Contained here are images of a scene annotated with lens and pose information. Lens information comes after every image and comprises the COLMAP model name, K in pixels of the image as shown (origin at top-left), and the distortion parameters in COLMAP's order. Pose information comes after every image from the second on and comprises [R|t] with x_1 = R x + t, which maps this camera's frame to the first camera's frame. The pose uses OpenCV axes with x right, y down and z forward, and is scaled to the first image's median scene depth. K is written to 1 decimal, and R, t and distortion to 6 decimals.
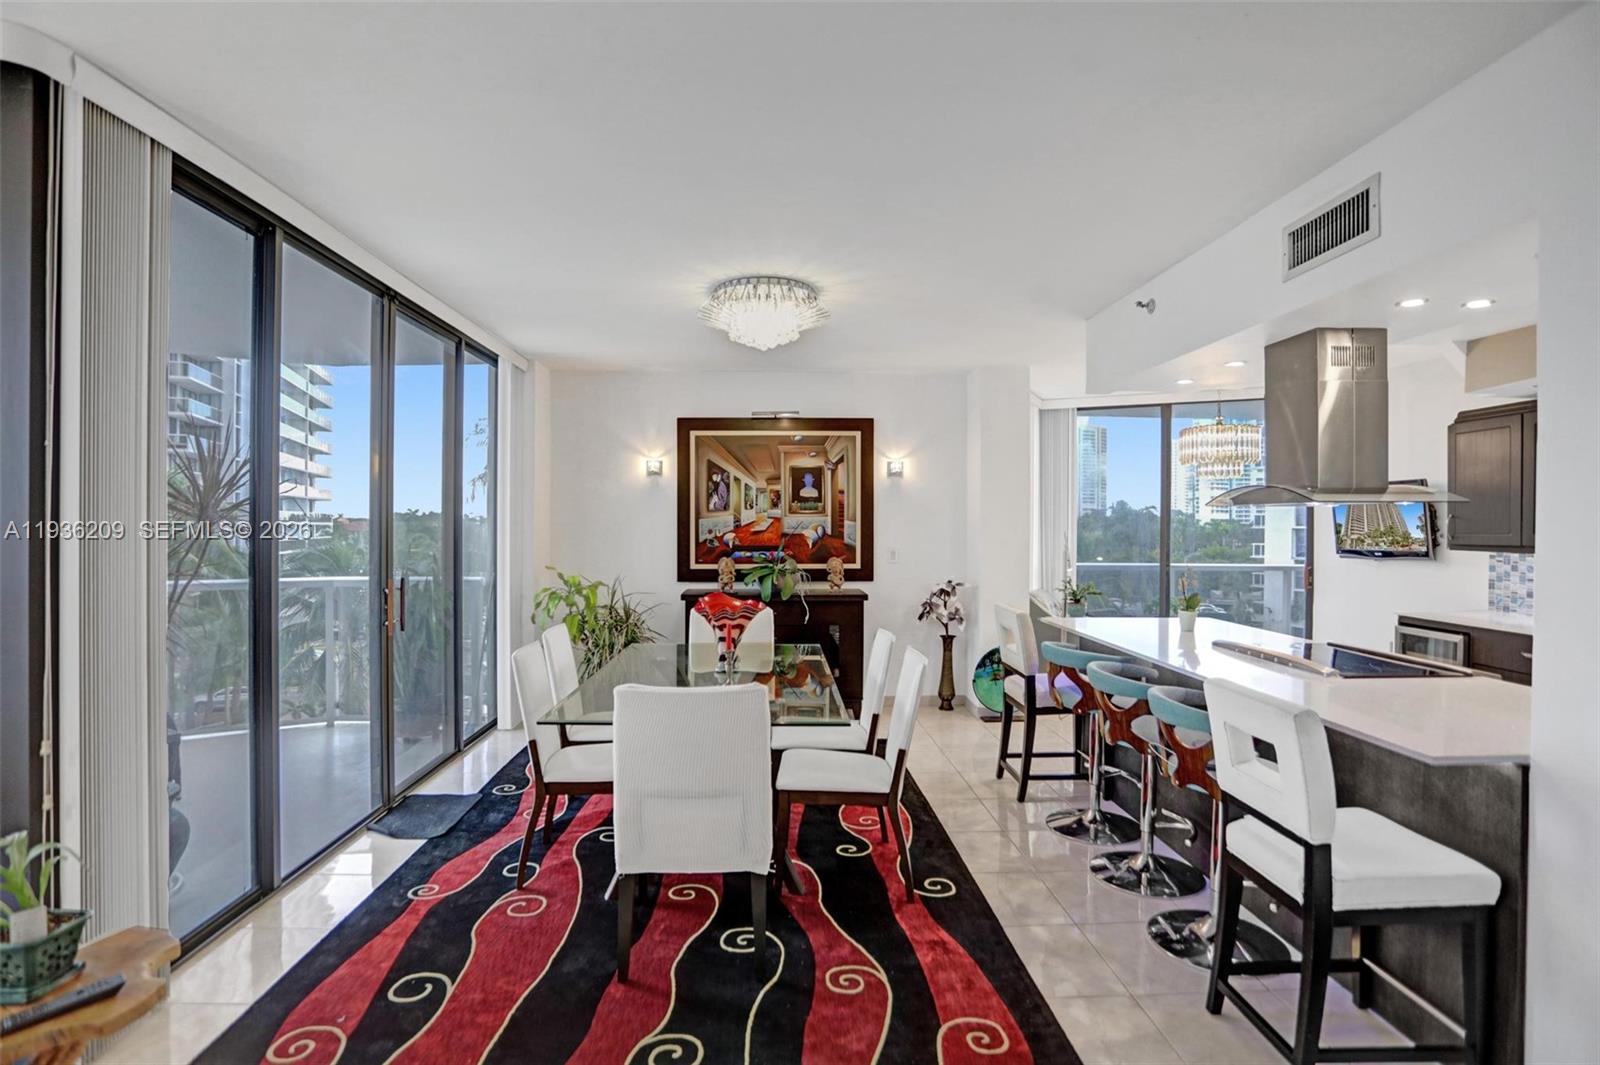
lens RADIAL K [[790.5, 0, 788.2], [0, 790.5, 529.0], [0, 0, 1]] dist [-0.069499, 0.025596]
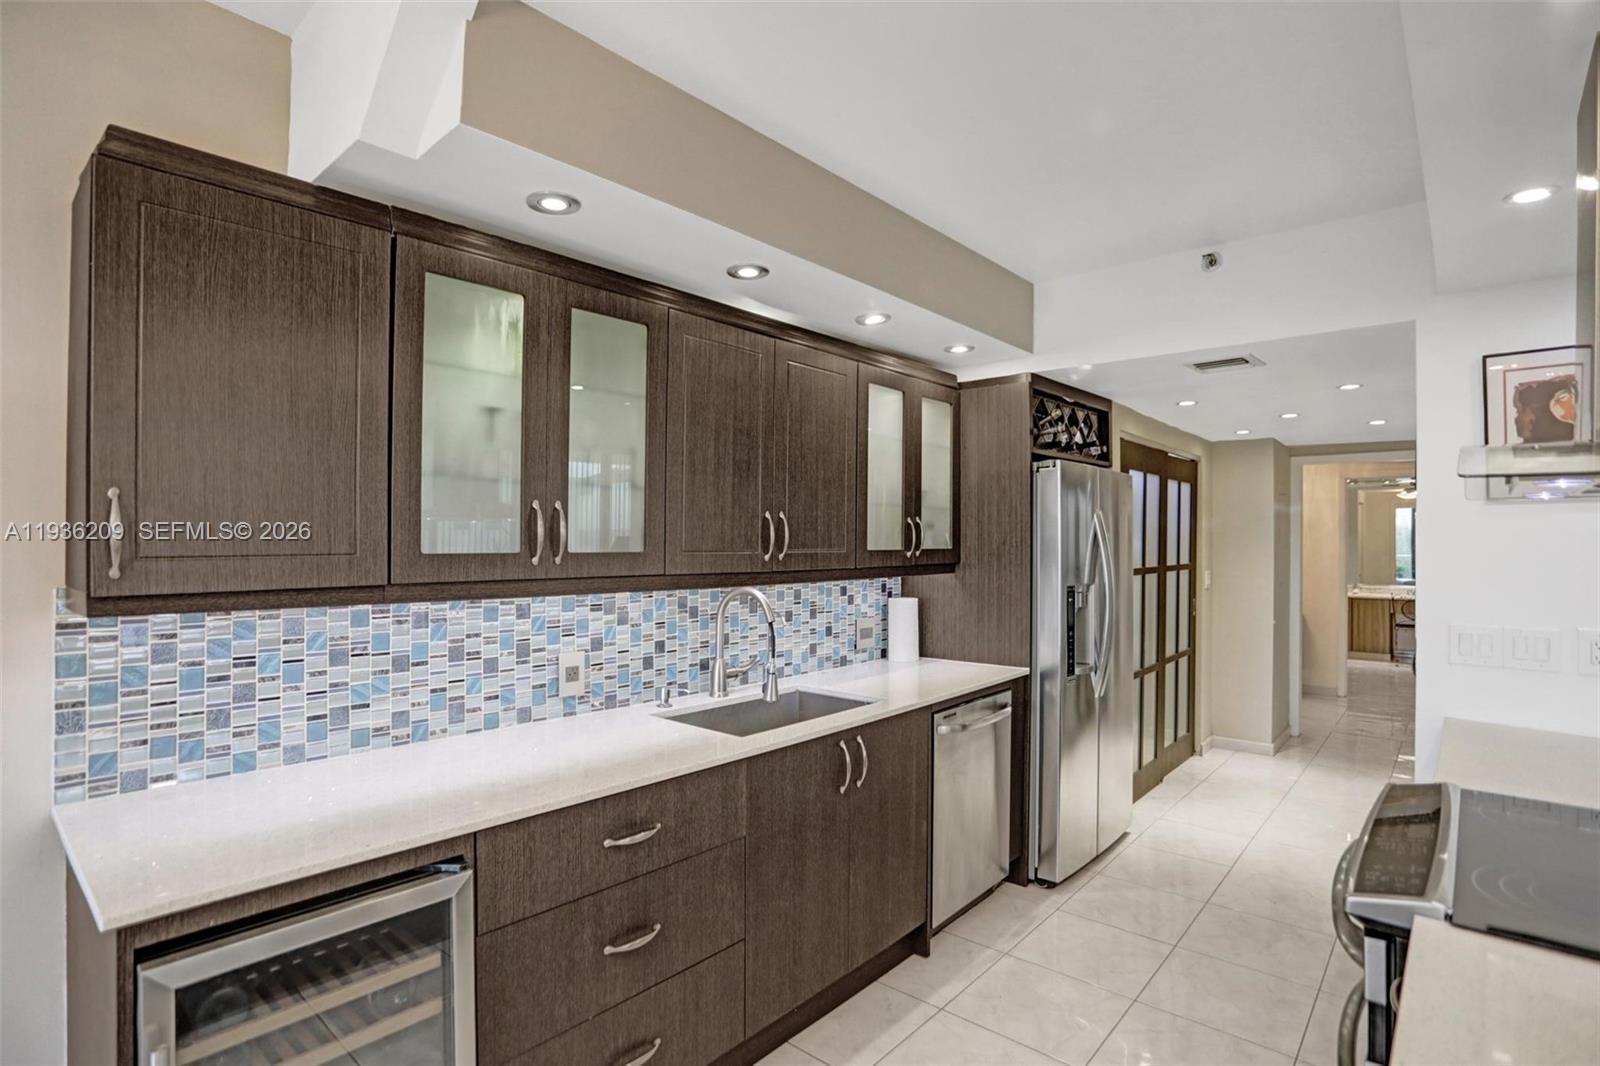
lens RADIAL K [[790.5, 0, 788.2], [0, 790.5, 529.5], [0, 0, 1]] dist [-0.069499, 0.025596]
pose [[-0.730160, -0.003603, 0.683267, 0.398837], [-0.006352, 0.999979, -0.001514, -0.003655], [-0.683247, -0.005446, -0.730167, 0.807047]]
